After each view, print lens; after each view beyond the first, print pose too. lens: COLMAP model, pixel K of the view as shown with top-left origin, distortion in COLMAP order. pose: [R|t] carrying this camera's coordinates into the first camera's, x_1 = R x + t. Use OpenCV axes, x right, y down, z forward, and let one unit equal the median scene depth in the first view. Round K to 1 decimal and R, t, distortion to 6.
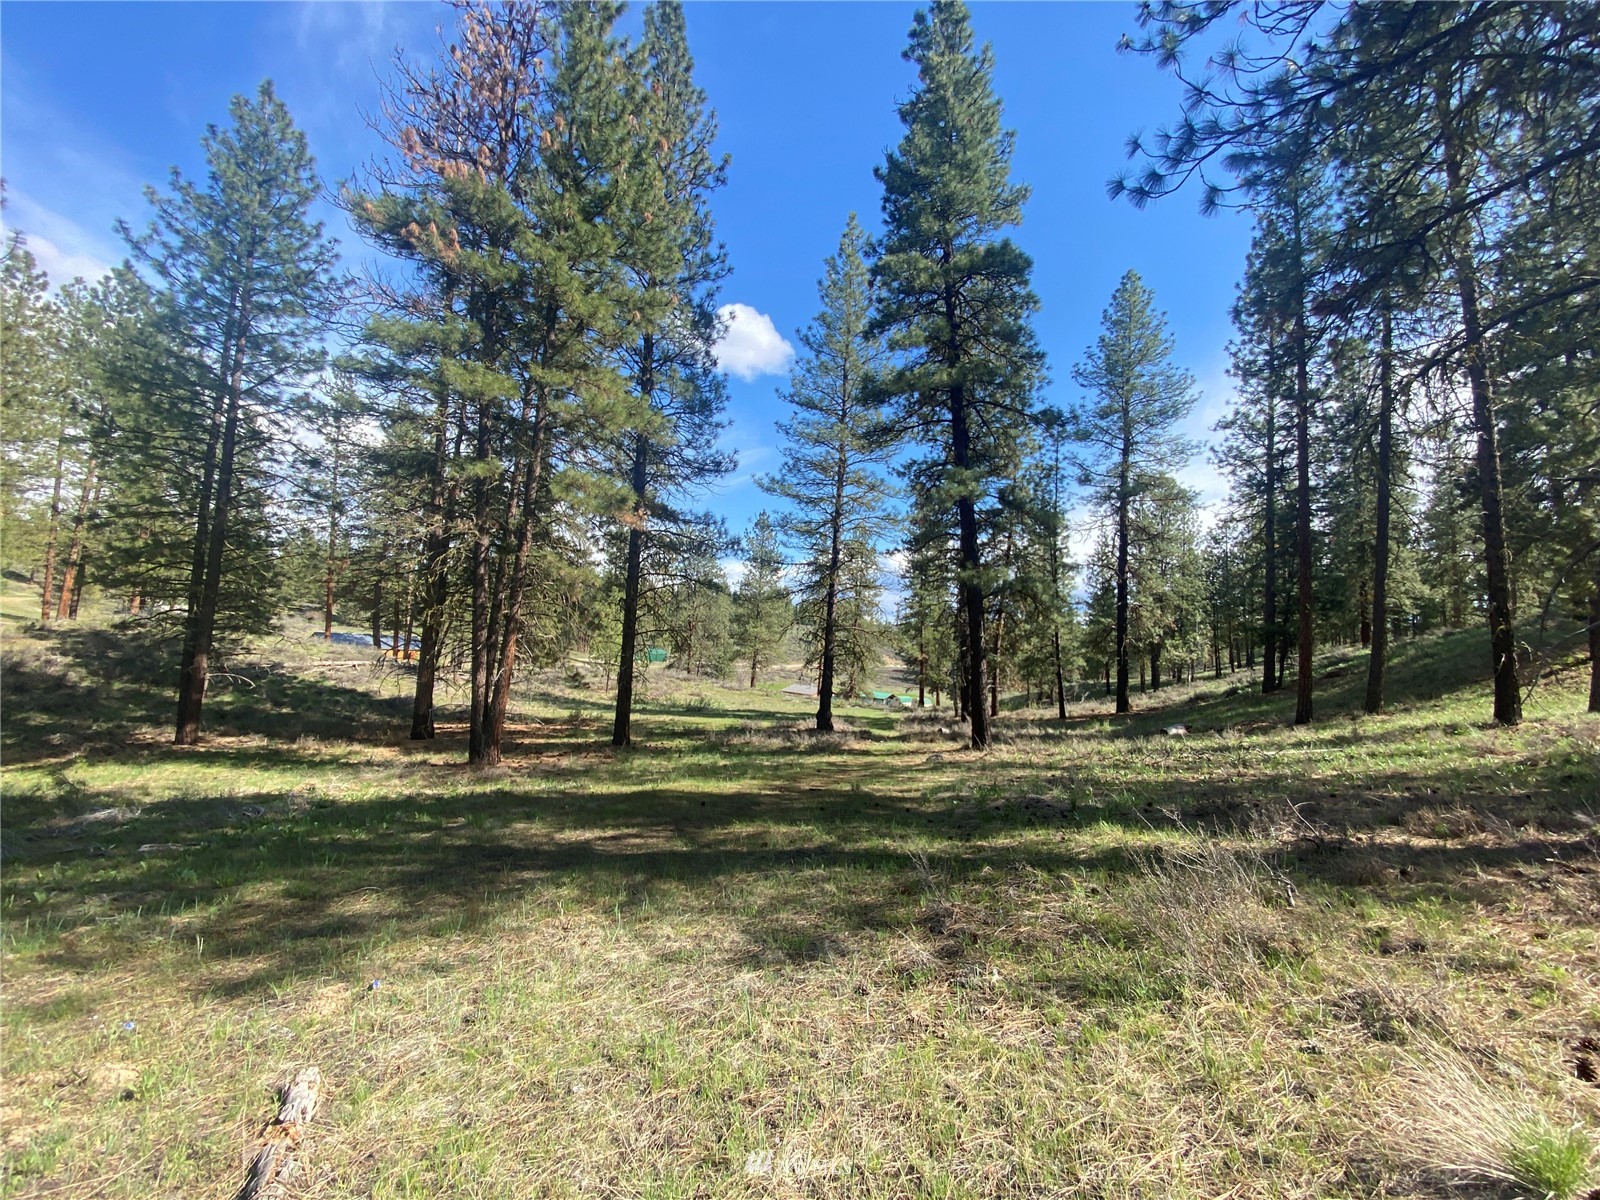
lens RADIAL K [[647.1, 0, 803.1], [0, 647.1, 595.7], [0, 0, 1]] dist [0.020473, -0.022209]
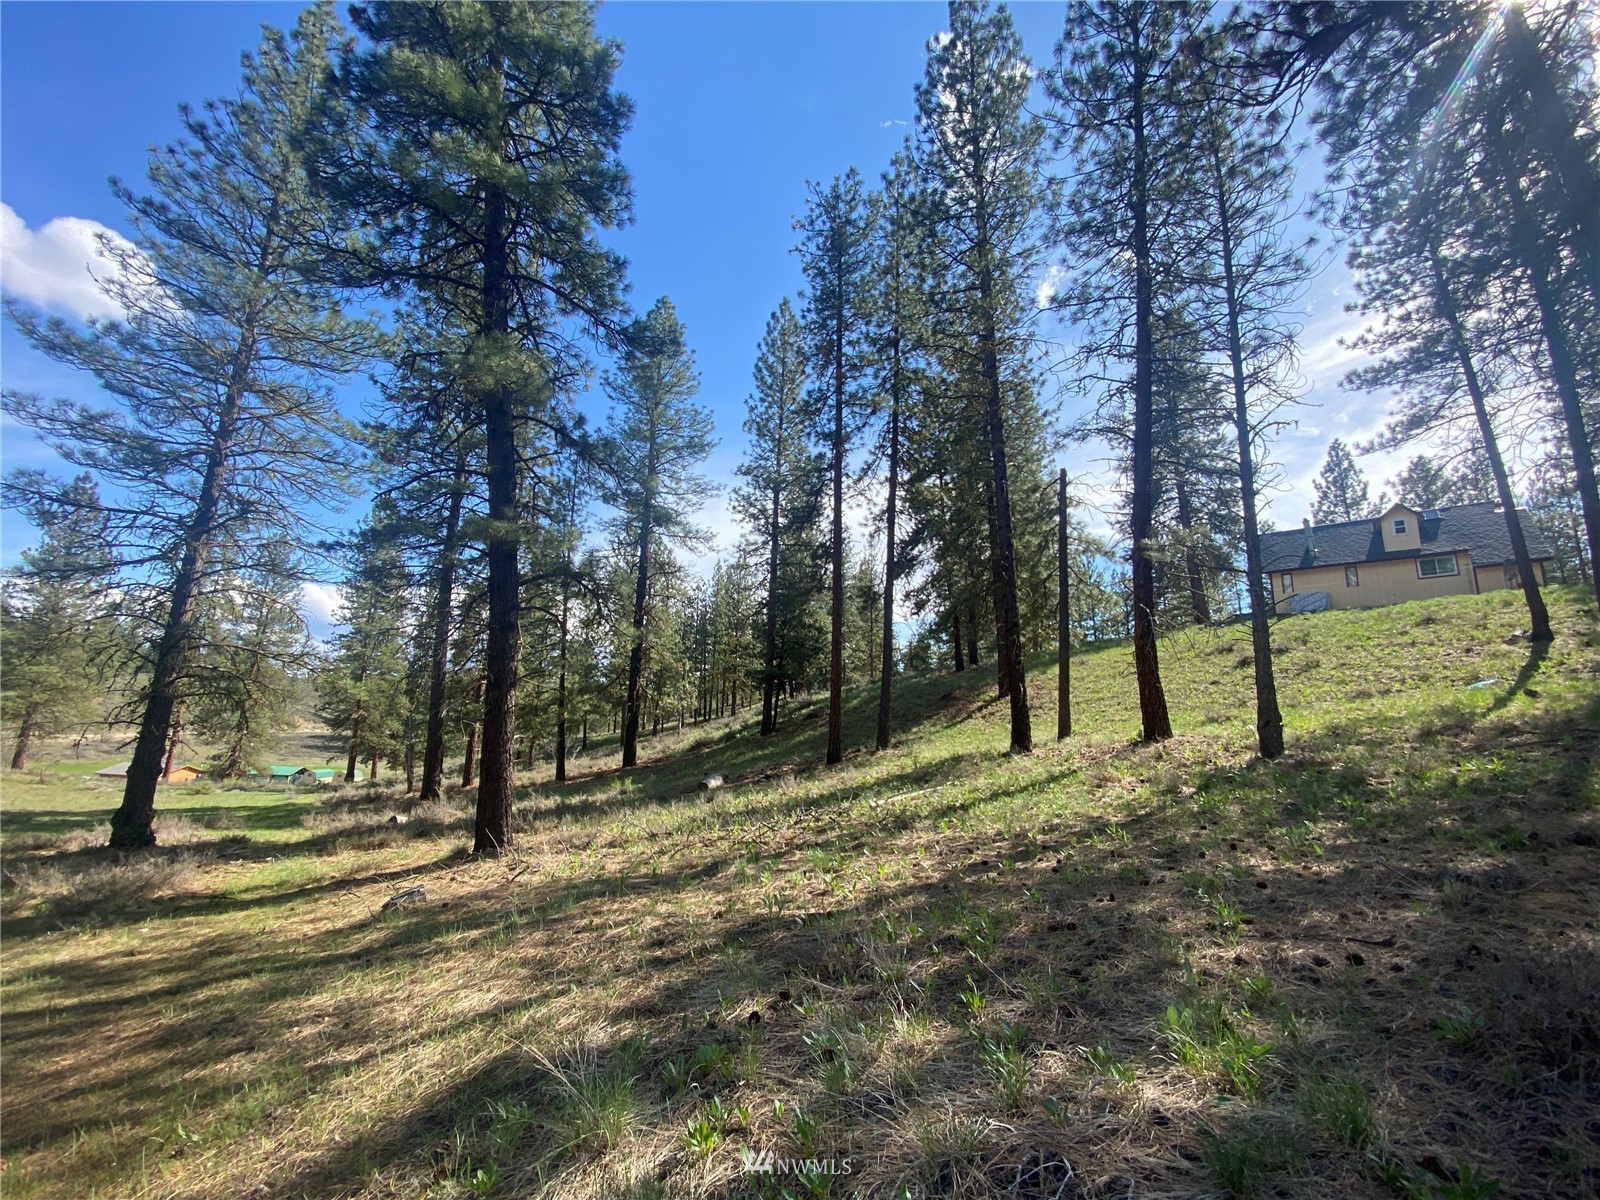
lens RADIAL K [[647.1, 0, 803.1], [0, 647.1, 595.7], [0, 0, 1]] dist [0.020473, -0.022209]
pose [[0.712187, 0.105205, 0.694062, 0.033857], [-0.043680, 0.993432, -0.105762, 0.039929], [-0.700630, 0.045005, 0.712104, 0.247302]]
